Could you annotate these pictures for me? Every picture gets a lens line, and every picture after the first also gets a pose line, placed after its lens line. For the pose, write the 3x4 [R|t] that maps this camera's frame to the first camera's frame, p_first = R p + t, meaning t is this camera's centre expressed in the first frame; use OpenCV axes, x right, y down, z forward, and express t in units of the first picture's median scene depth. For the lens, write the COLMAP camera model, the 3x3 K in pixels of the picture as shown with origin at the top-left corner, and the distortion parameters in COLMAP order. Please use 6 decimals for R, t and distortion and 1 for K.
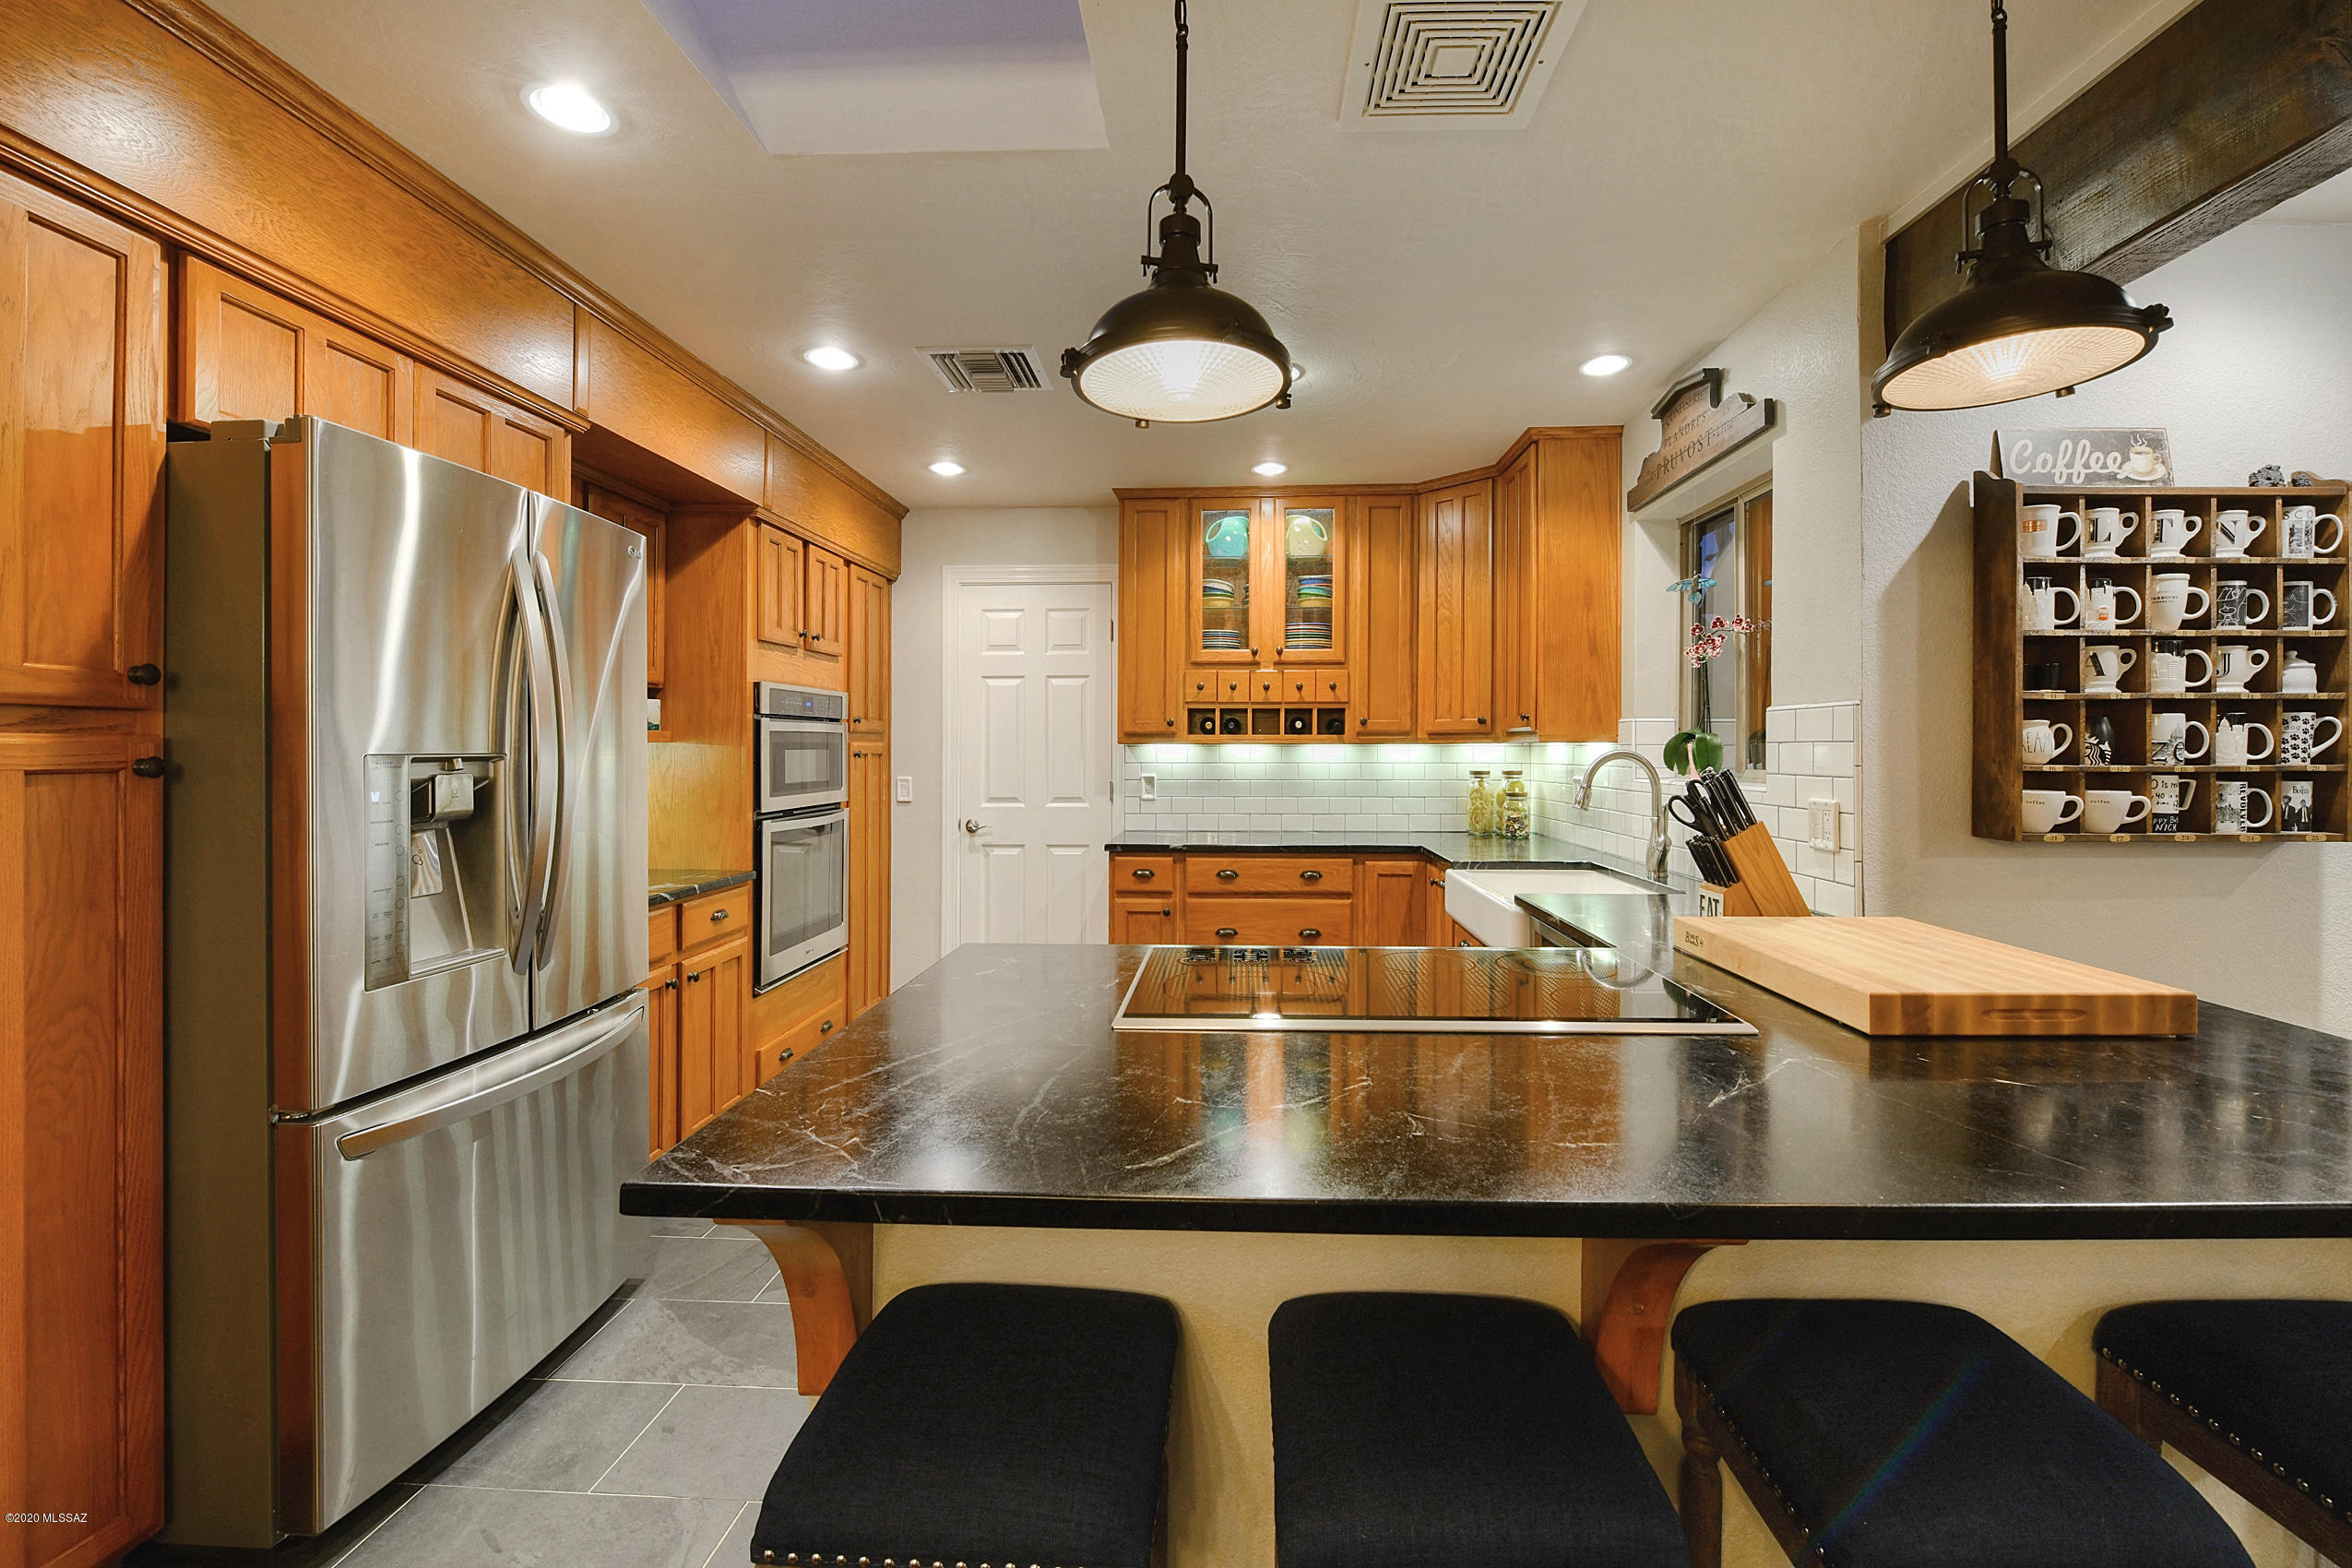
lens RADIAL K [[976.6, 0, 1202.2], [0, 976.6, 751.7], [0, 0, 1]] dist [0.001445, -0.007841]
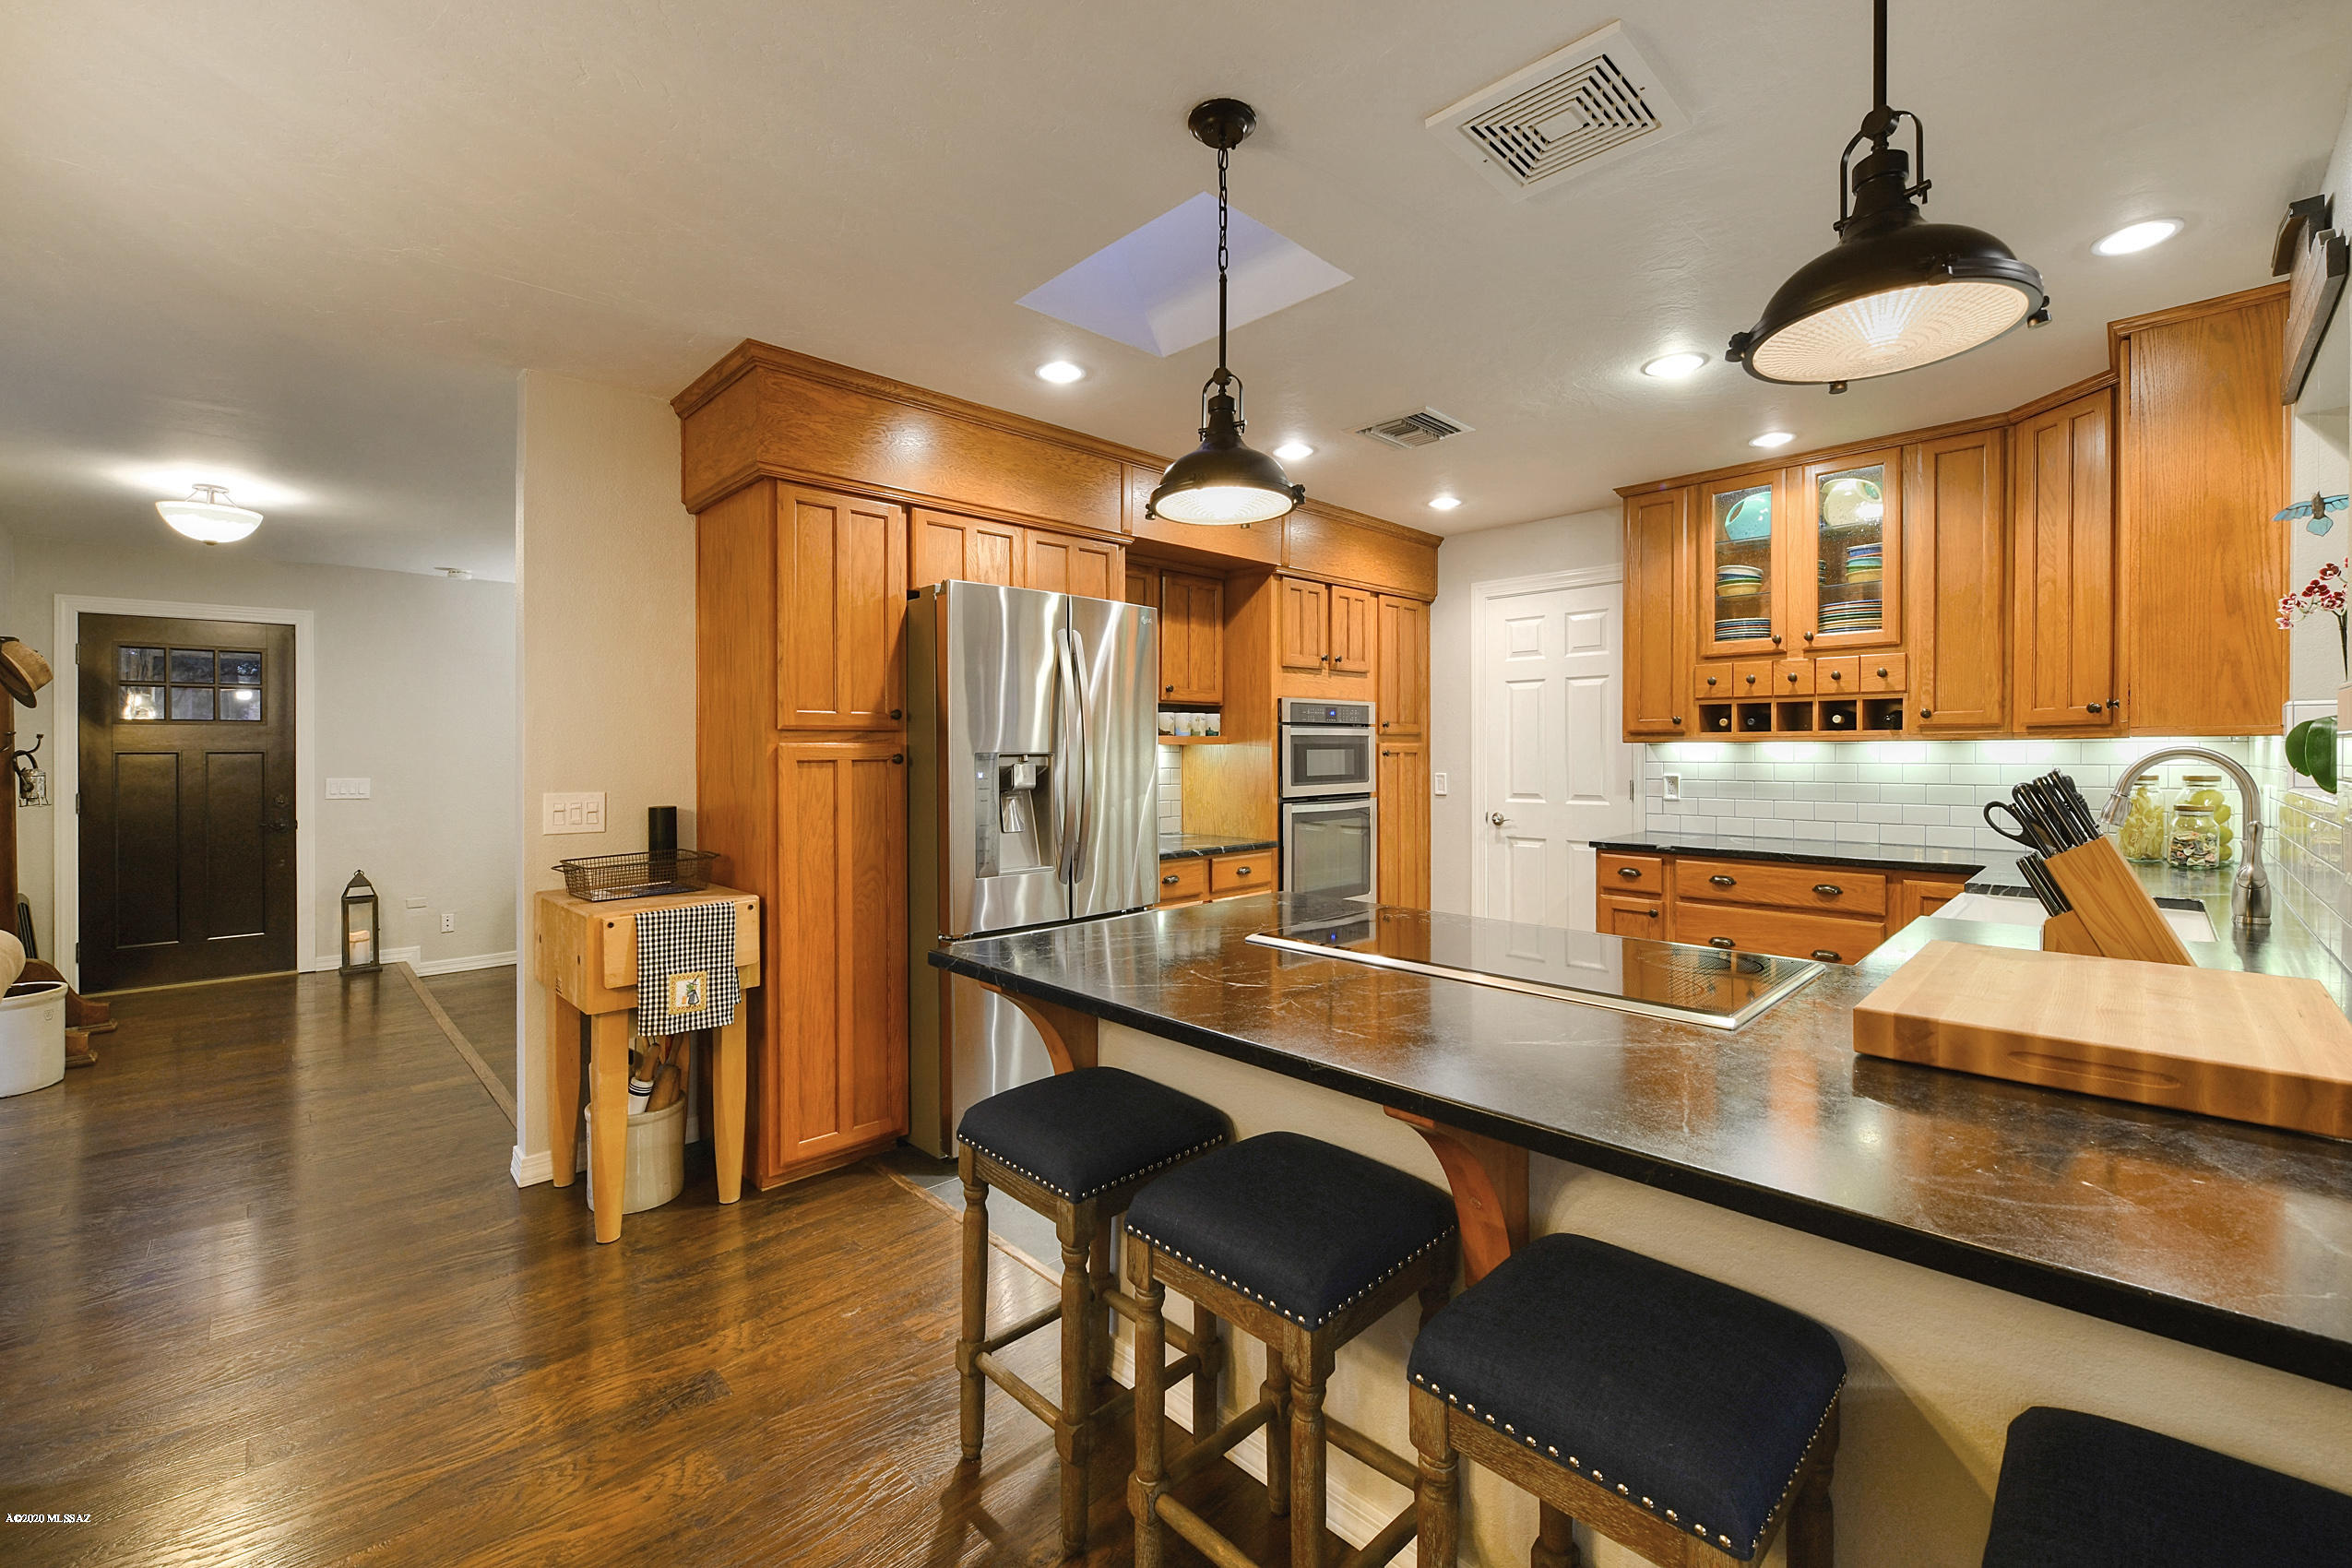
lens RADIAL K [[961.5, 0, 1171.0], [0, 961.5, 752.8], [0, 0, 1]] dist [-0.001217, -0.000222]
pose [[0.727541, -0.000818, -0.686064, 0.292972], [0.001614, 0.999999, 0.000519, 0.001075], [0.686063, -0.001485, 0.727541, -0.040503]]
